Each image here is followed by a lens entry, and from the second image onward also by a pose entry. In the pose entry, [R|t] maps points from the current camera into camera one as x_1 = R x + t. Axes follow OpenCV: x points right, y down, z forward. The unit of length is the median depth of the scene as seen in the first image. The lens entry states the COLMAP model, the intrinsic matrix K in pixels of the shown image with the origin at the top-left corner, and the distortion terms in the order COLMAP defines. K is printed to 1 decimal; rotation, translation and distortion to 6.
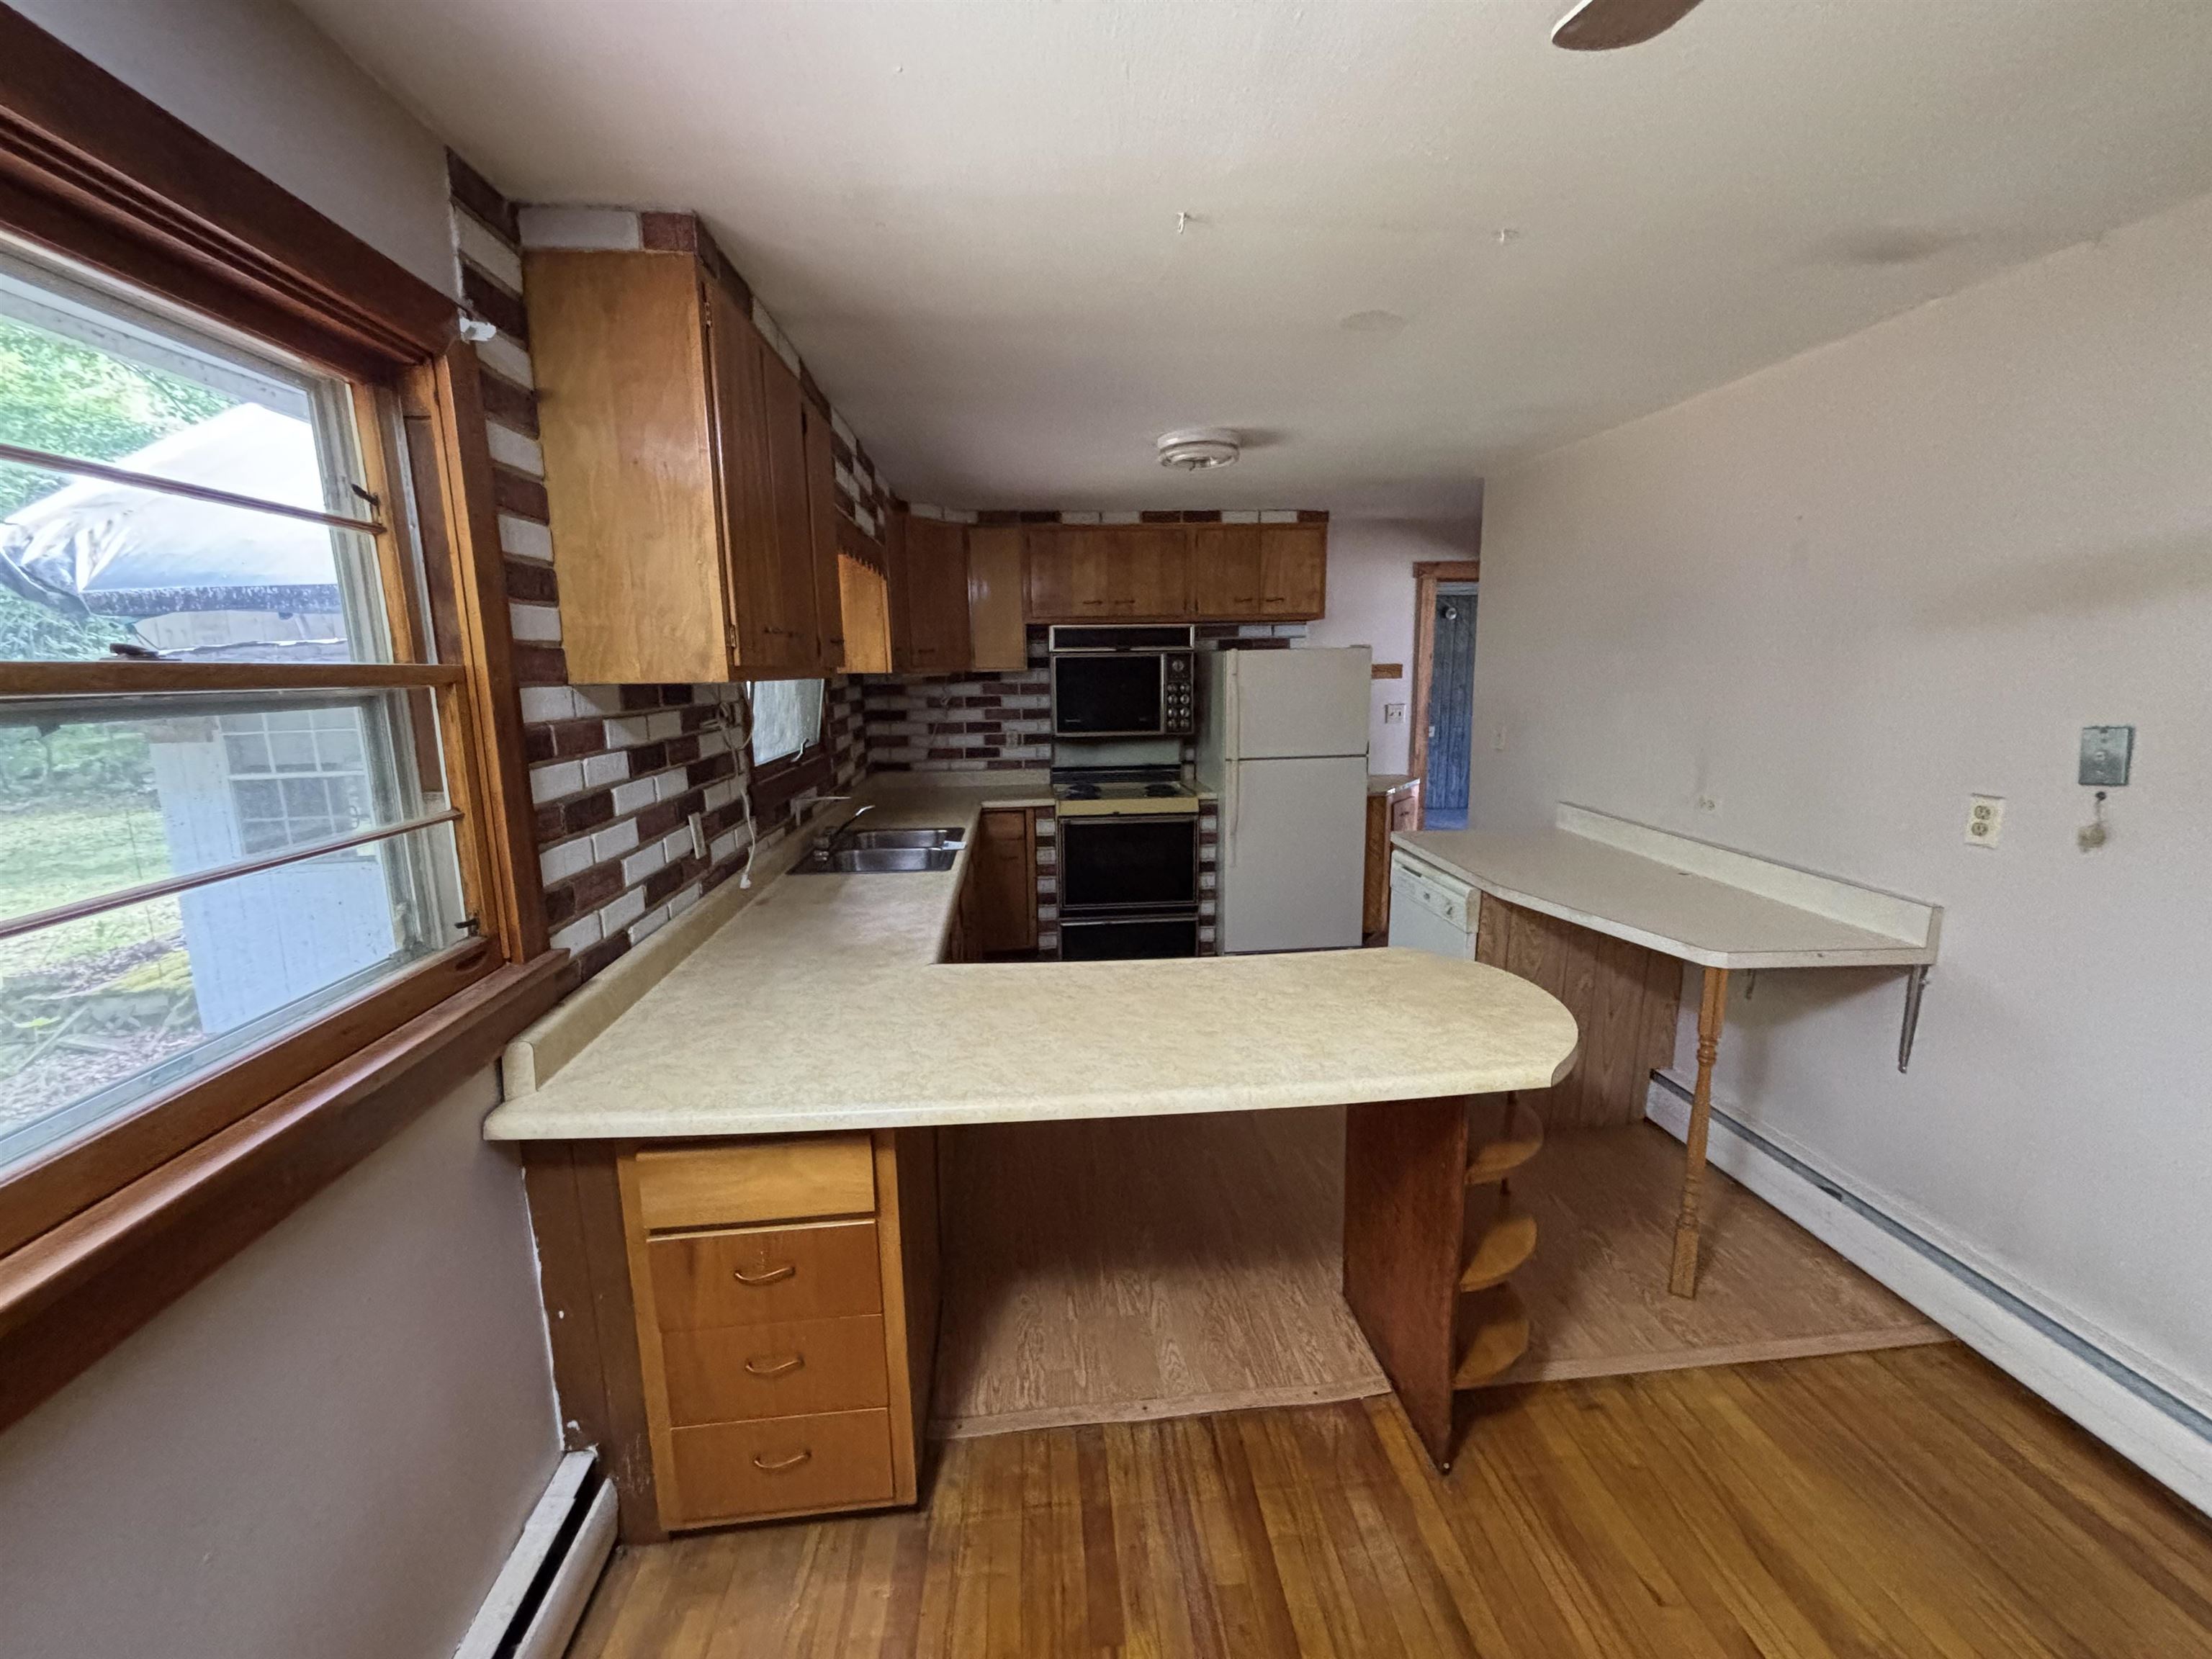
lens RADIAL K [[892.8, 0, 1100.5], [0, 892.8, 828.3], [0, 0, 1]] dist [0.003207, -0.001754]
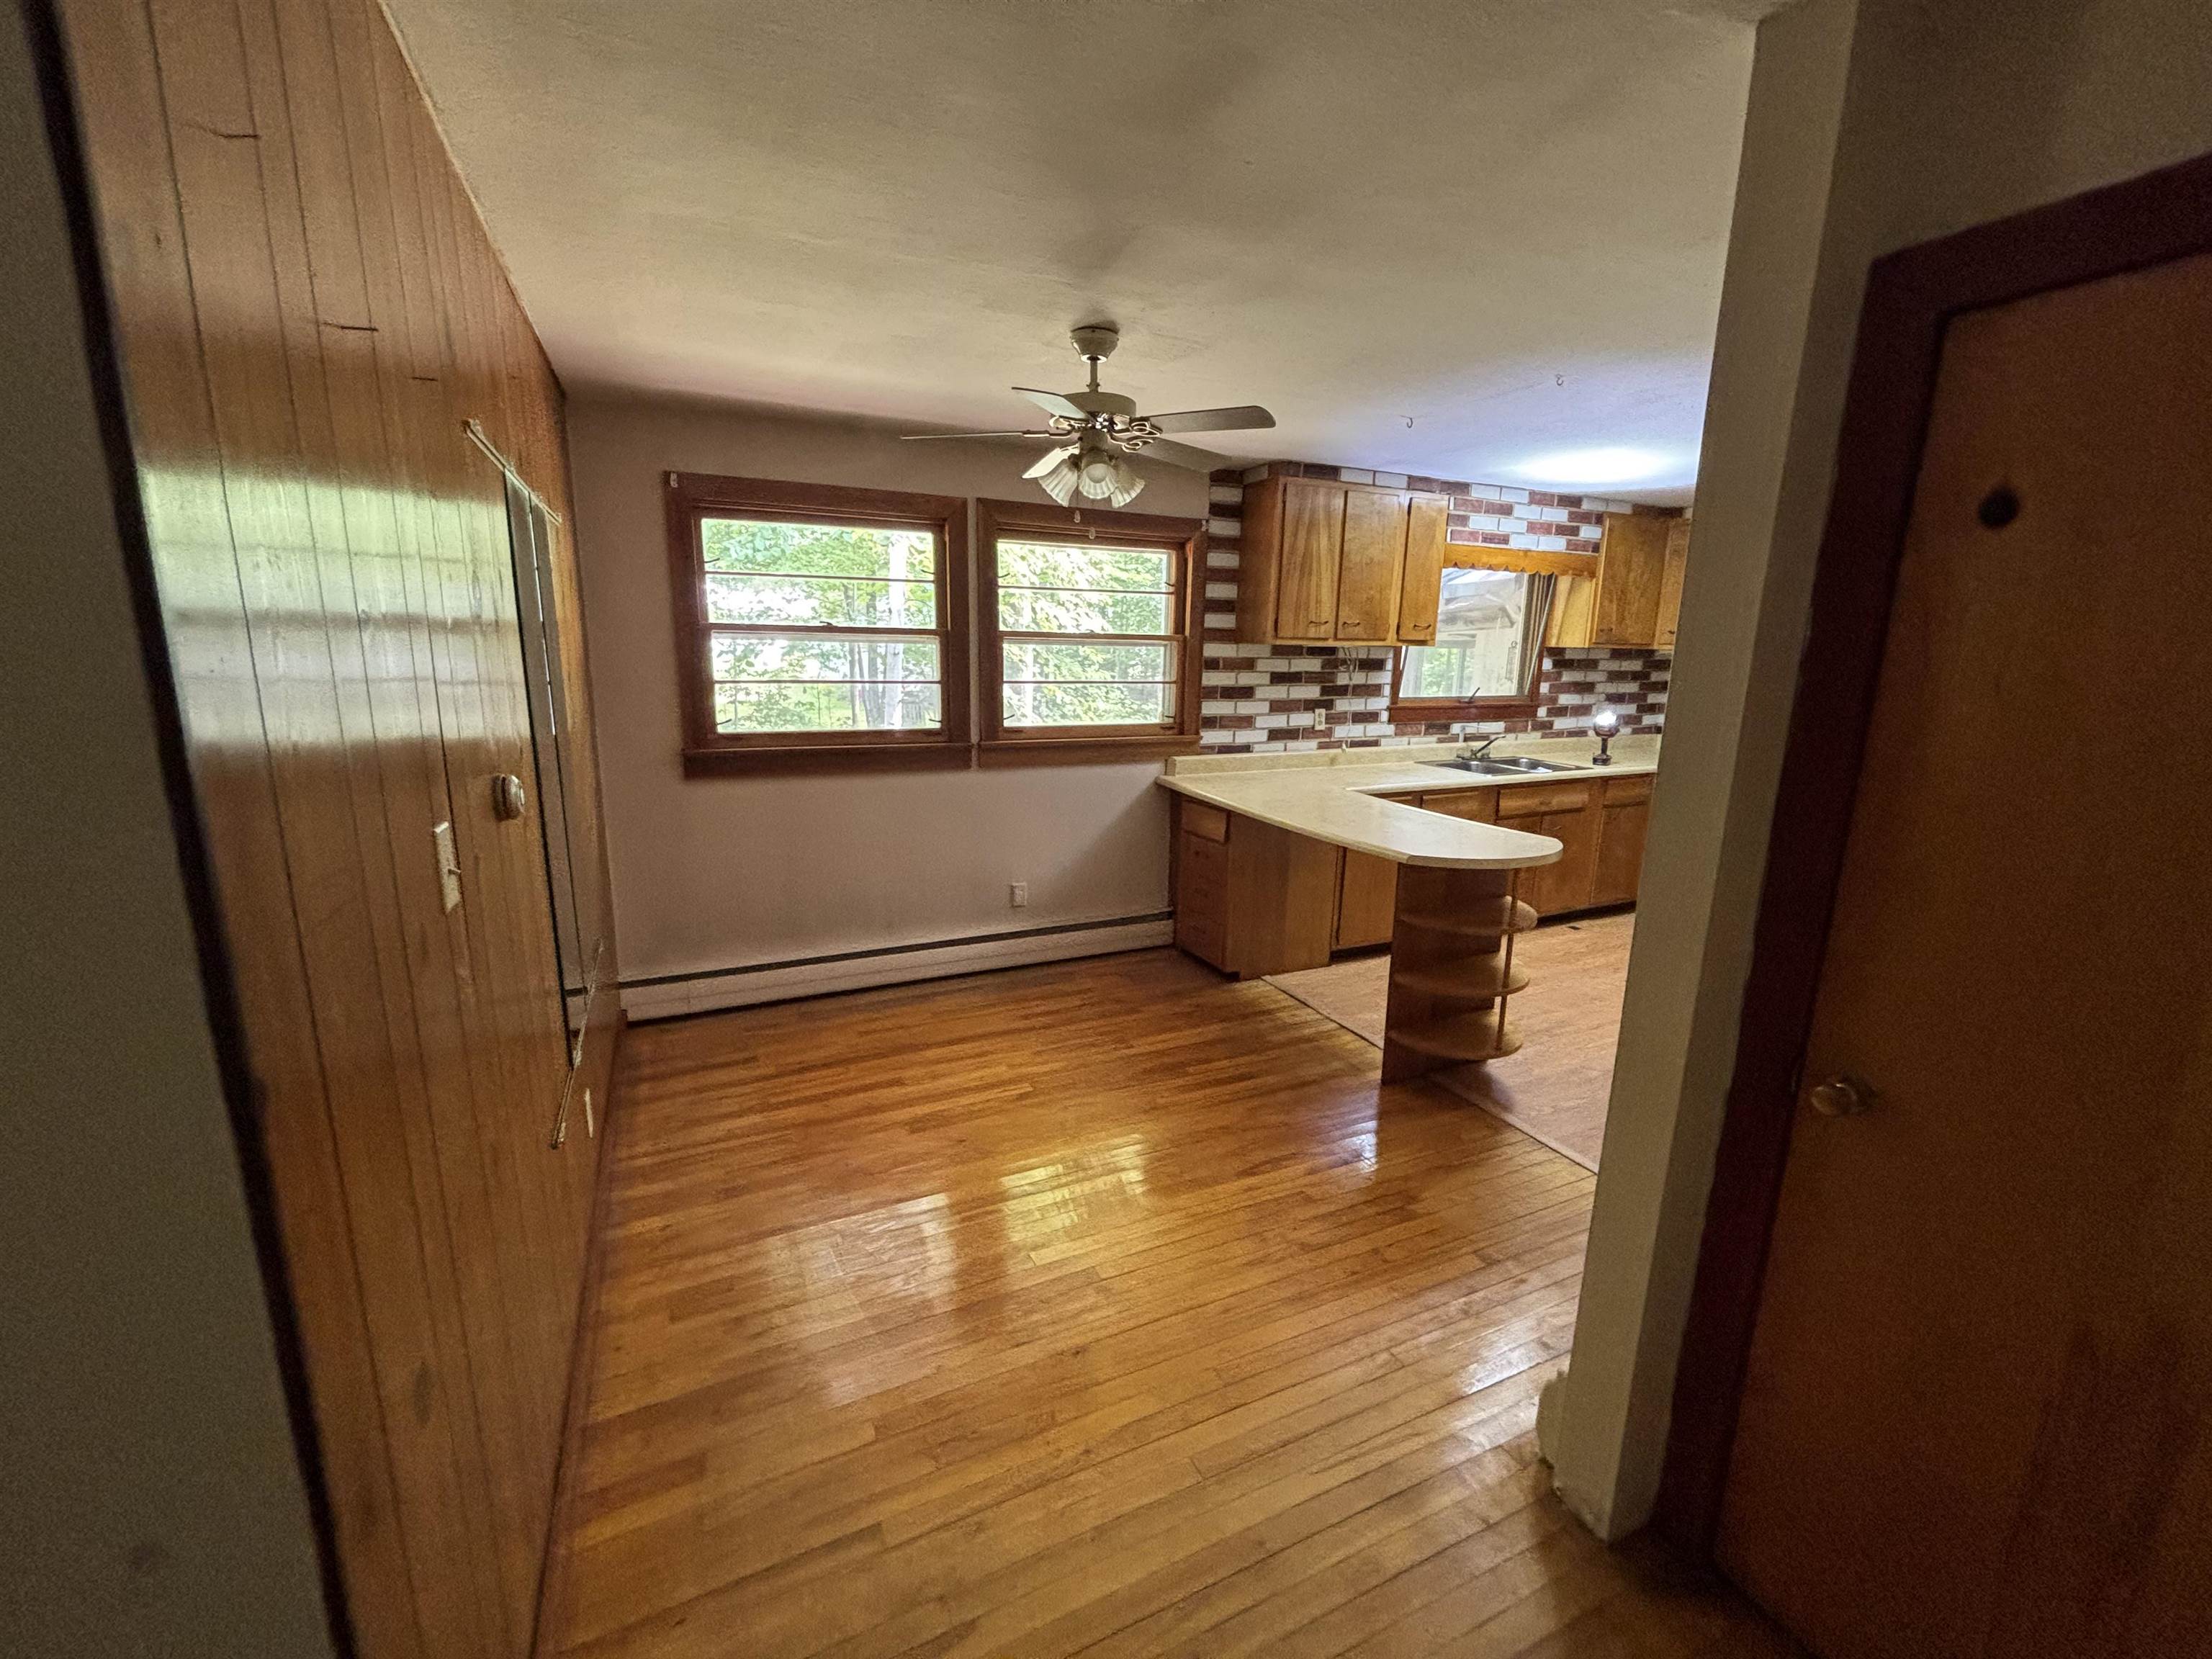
lens RADIAL K [[892.8, 0, 1101.9], [0, 892.8, 831.6], [0, 0, 1]] dist [0.003207, -0.001754]
pose [[0.340661, 0.220992, -0.913845, 0.681859], [-0.189496, 0.968175, 0.163491, 0.009092], [0.920892, 0.117475, 0.371697, -0.109955]]
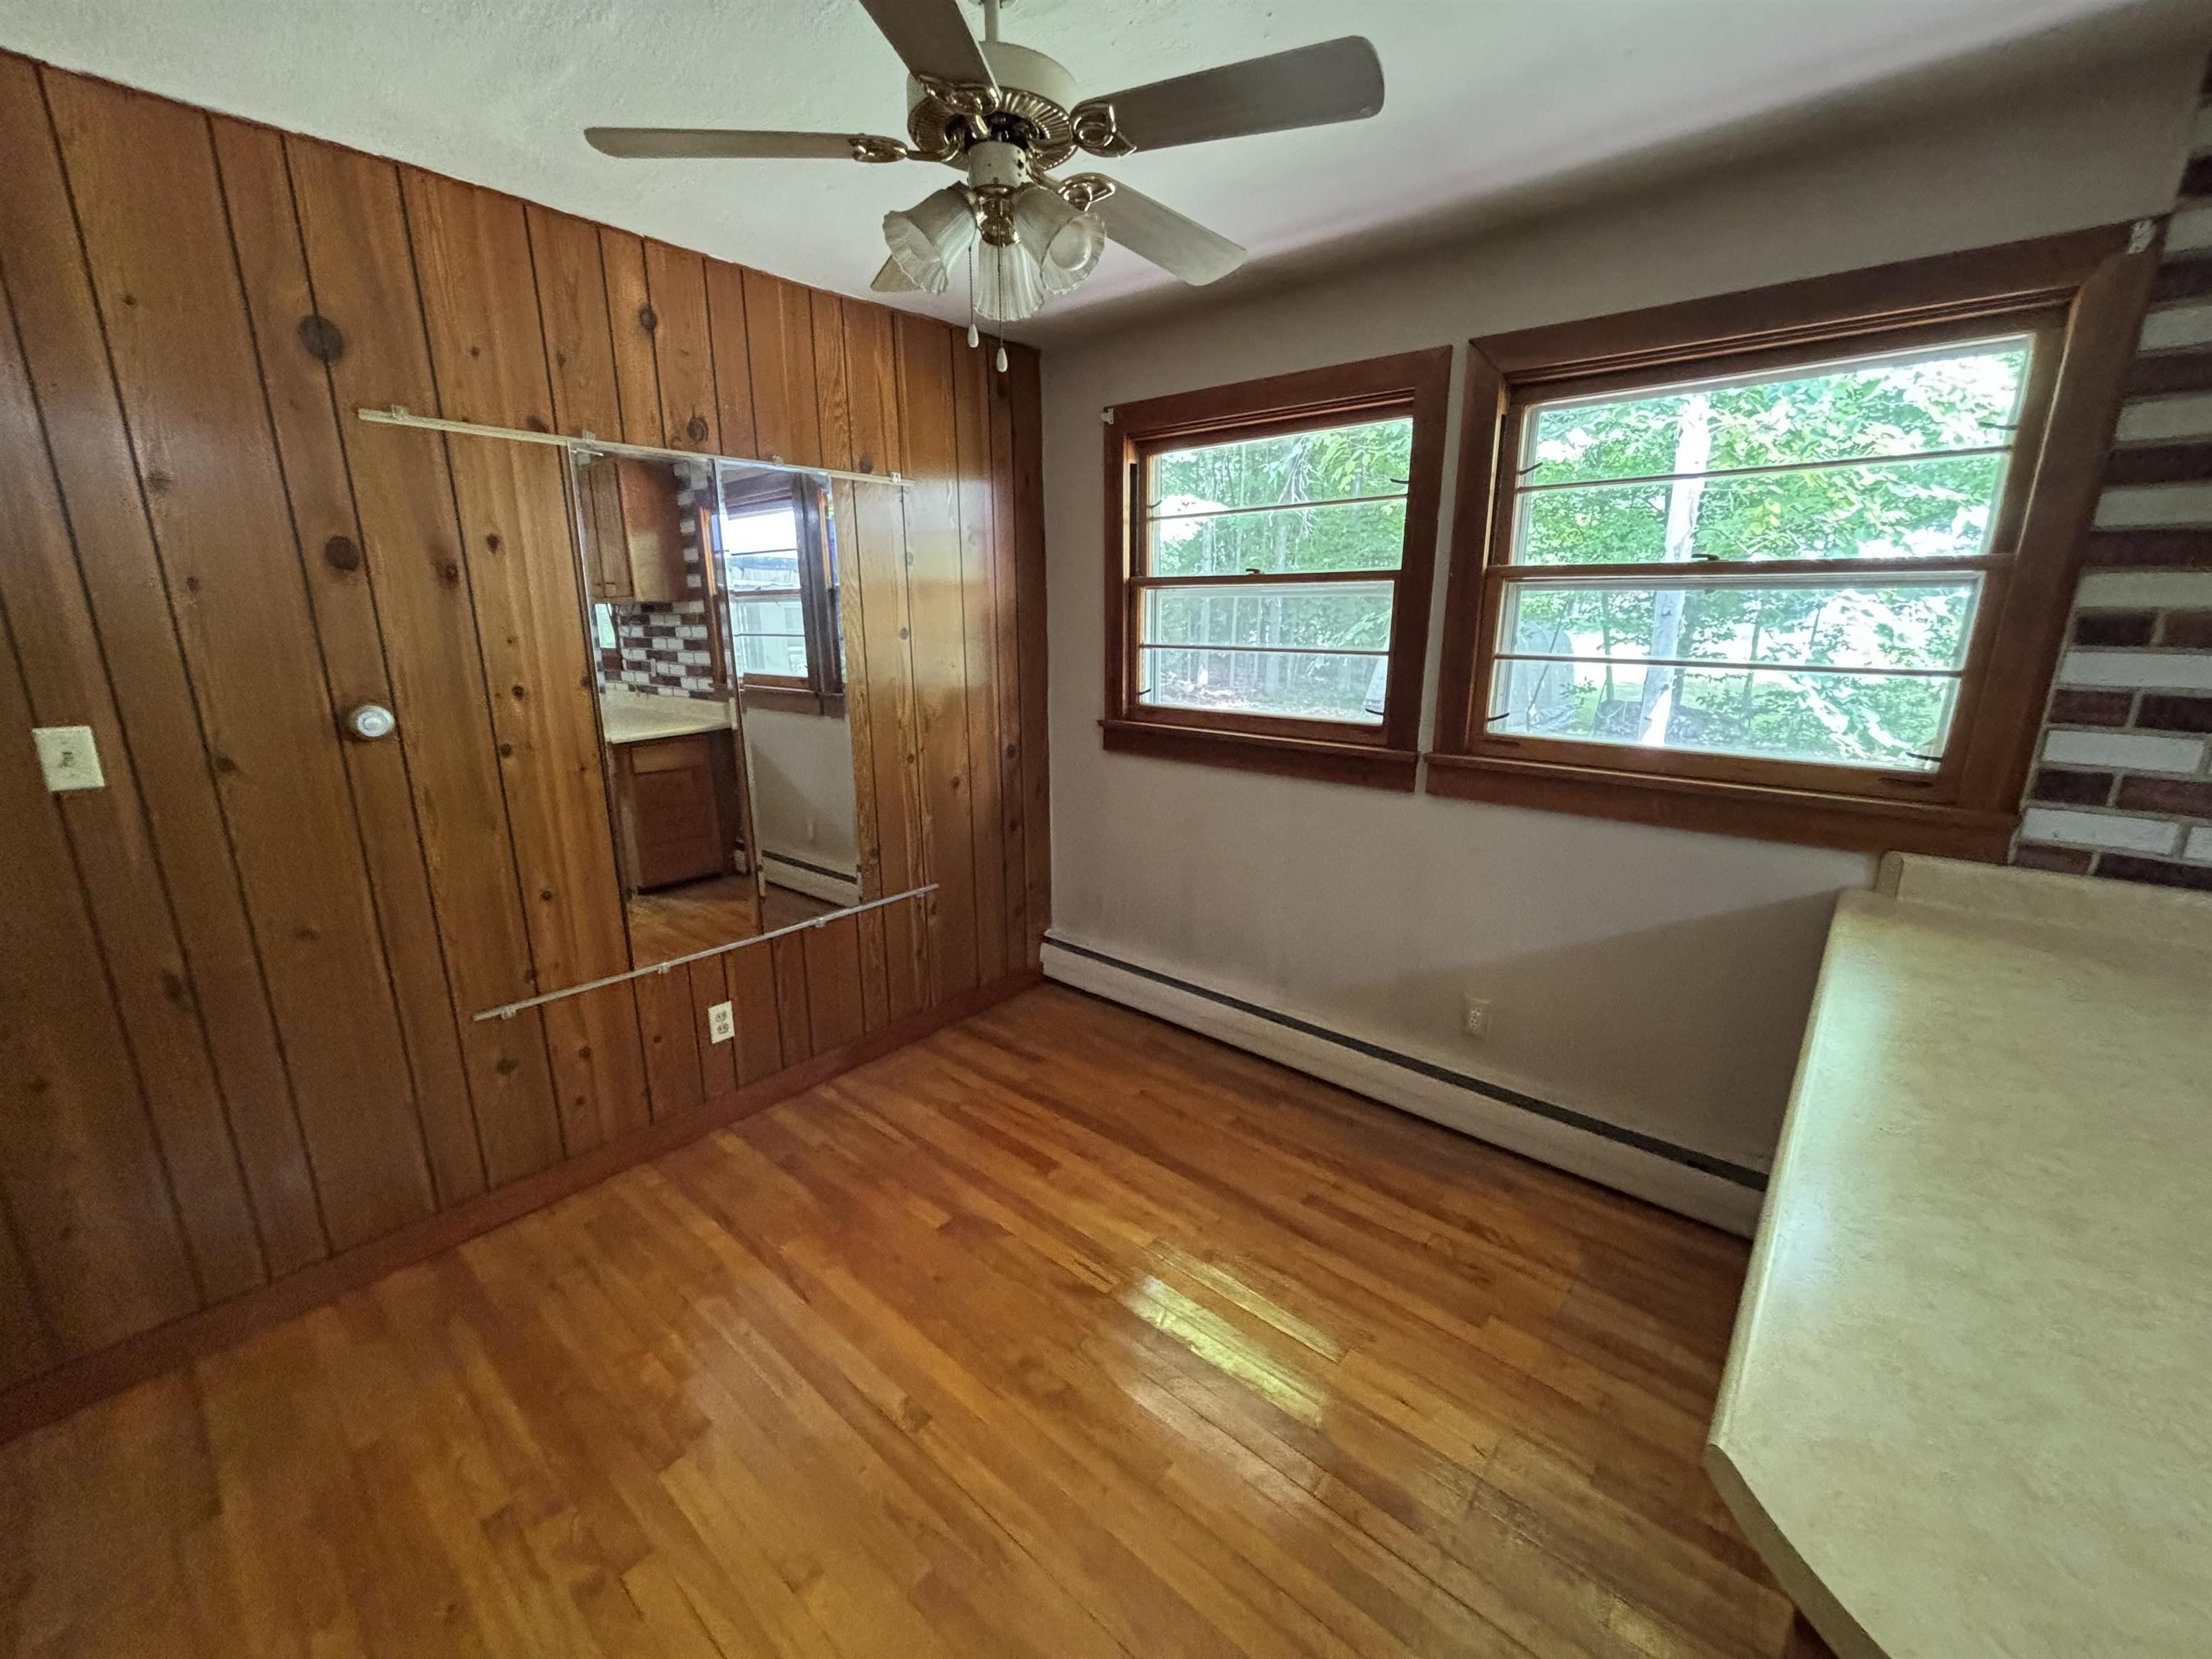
lens RADIAL K [[892.8, 0, 1104.9], [0, 892.8, 825.0], [0, 0, 1]] dist [0.003207, -0.001754]
pose [[-0.721422, 0.186244, -0.666980, 0.326357], [-0.105741, 0.922234, 0.371892, -0.050495], [0.684375, 0.338819, -0.645626, 0.328207]]
